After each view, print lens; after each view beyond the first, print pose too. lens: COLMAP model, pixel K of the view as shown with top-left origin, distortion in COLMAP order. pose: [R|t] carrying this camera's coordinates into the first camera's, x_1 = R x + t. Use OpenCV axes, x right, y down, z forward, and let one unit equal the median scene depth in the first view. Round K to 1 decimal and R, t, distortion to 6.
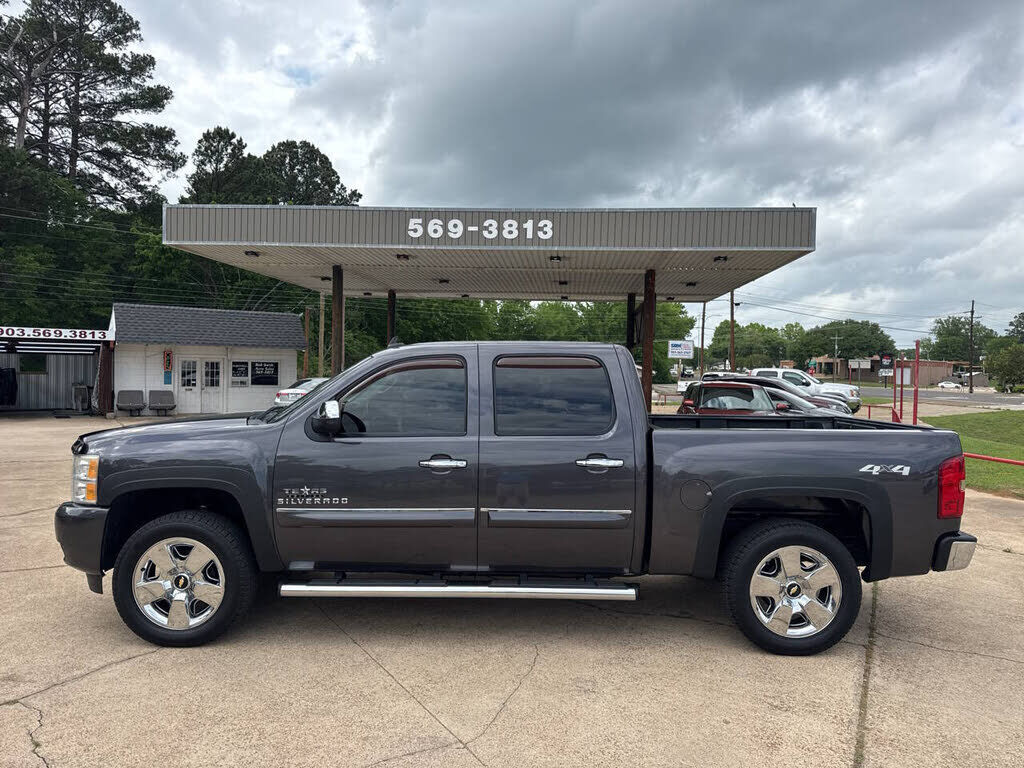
lens RADIAL K [[711.6, 0, 512.8], [0, 711.6, 377.9], [0, 0, 1]] dist [0.022884, -0.030905]
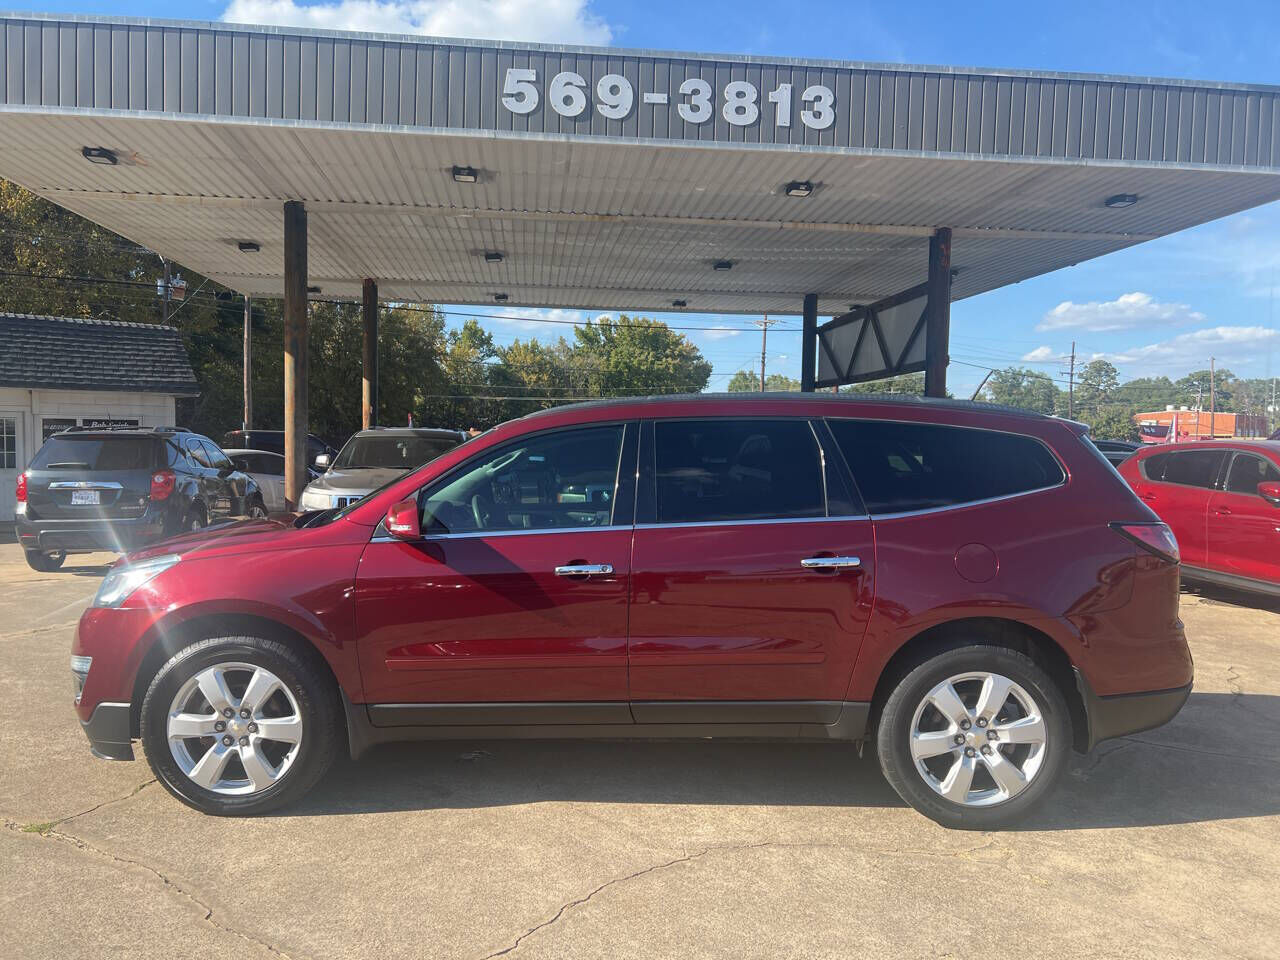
lens RADIAL K [[943.4, 0, 622.7], [0, 943.4, 481.7], [0, 0, 1]] dist [0.029575, -0.017501]
pose [[0.982961, -0.017194, 0.183008, -0.119584], [0.010779, 0.999294, 0.035990, 0.002391], [-0.183498, -0.033404, 0.982452, 0.274970]]
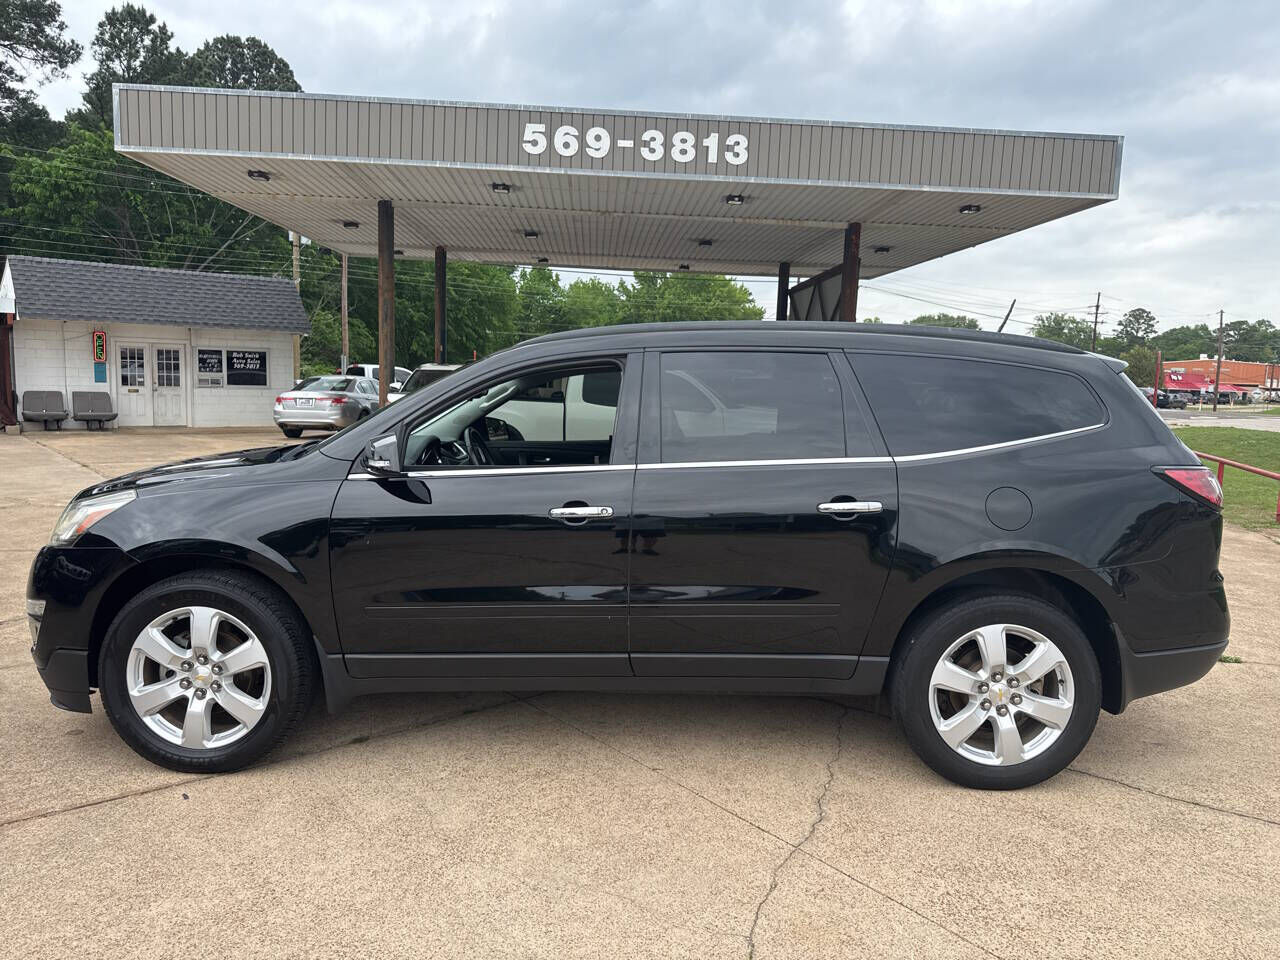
lens RADIAL K [[889.5, 0, 634.9], [0, 889.5, 480.4], [0, 0, 1]] dist [0.022884, -0.030905]
pose [[0.991408, -0.003559, 0.130759, -0.099635], [-0.010817, 0.993975, 0.109068, 0.003993], [-0.130359, -0.109545, 0.985397, 0.107371]]
